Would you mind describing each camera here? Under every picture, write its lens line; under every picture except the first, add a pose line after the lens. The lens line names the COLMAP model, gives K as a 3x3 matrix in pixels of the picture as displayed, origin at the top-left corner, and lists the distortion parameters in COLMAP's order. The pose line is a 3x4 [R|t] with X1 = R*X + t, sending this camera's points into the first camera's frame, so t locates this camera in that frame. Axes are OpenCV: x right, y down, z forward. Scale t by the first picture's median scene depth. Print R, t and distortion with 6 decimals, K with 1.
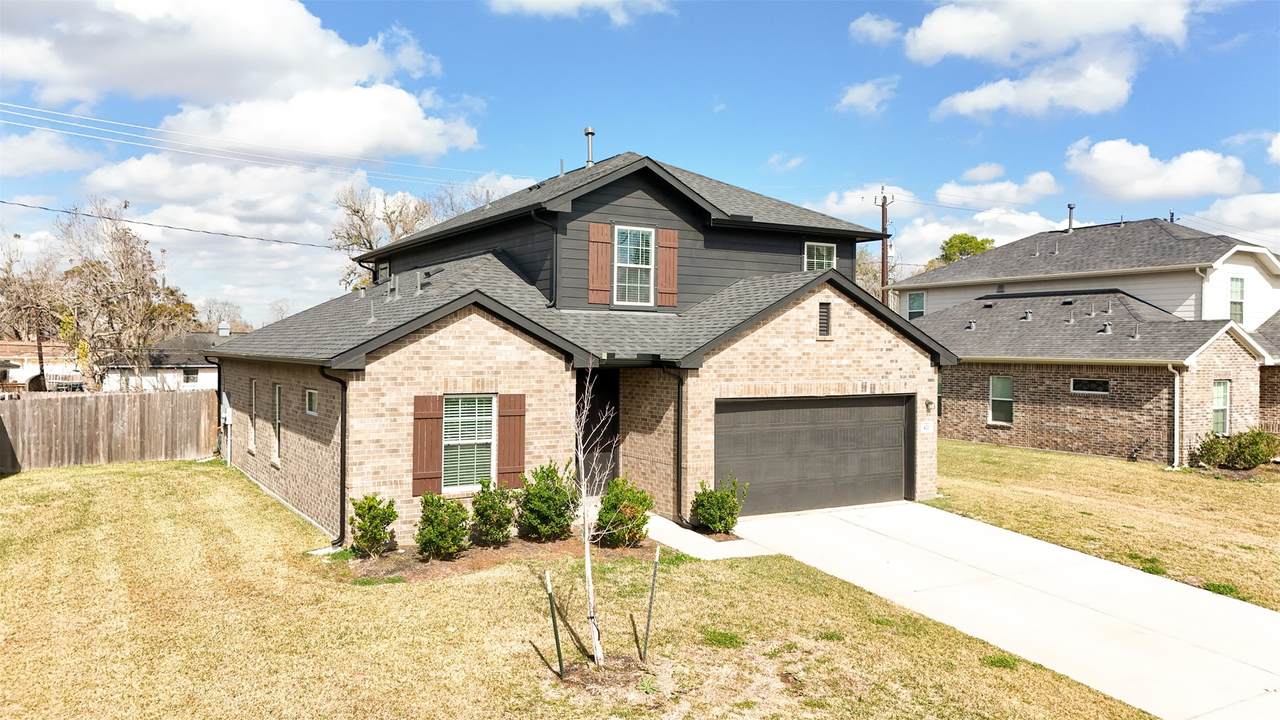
lens RADIAL K [[932.6, 0, 640.0], [0, 932.6, 360.0], [0, 0, 1]] dist [0.116536, -0.139206]
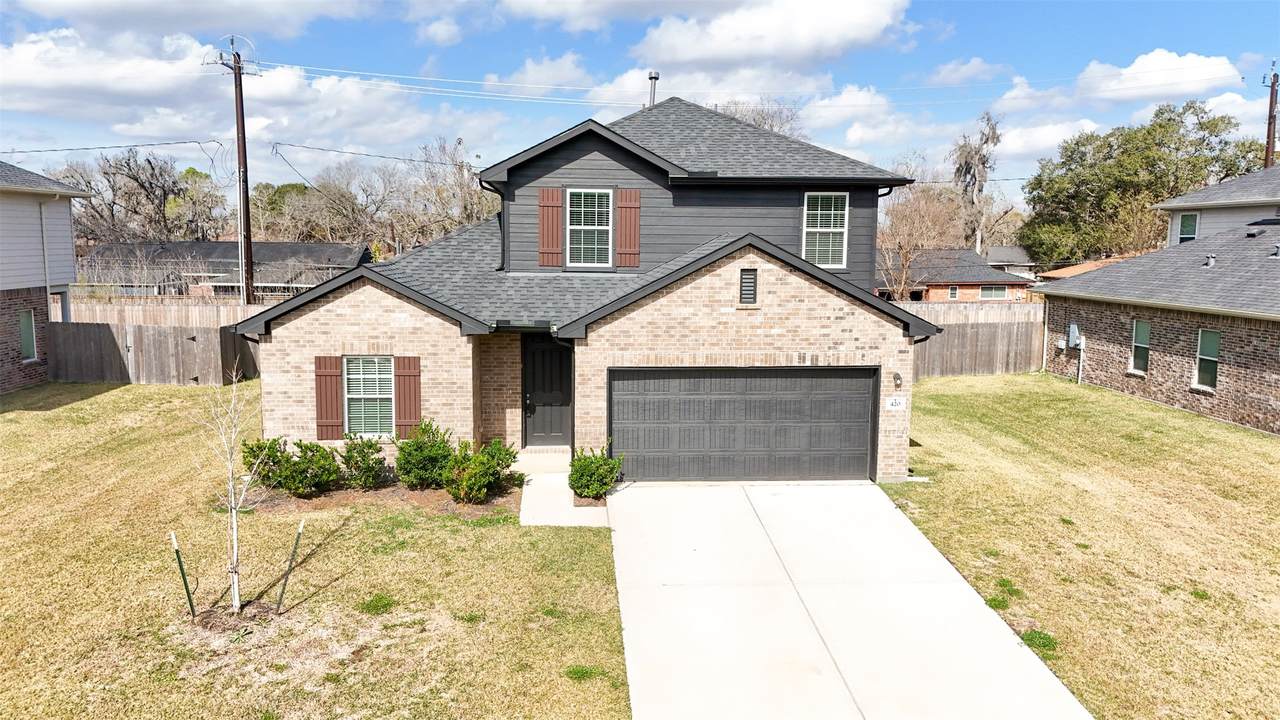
lens RADIAL K [[932.6, 0, 640.0], [0, 932.6, 360.0], [0, 0, 1]] dist [0.116536, -0.139206]
pose [[0.894027, 0.056994, -0.444374, 0.554857], [-0.007643, 0.993671, 0.112068, -0.079174], [0.447949, -0.096795, 0.888804, 0.111195]]
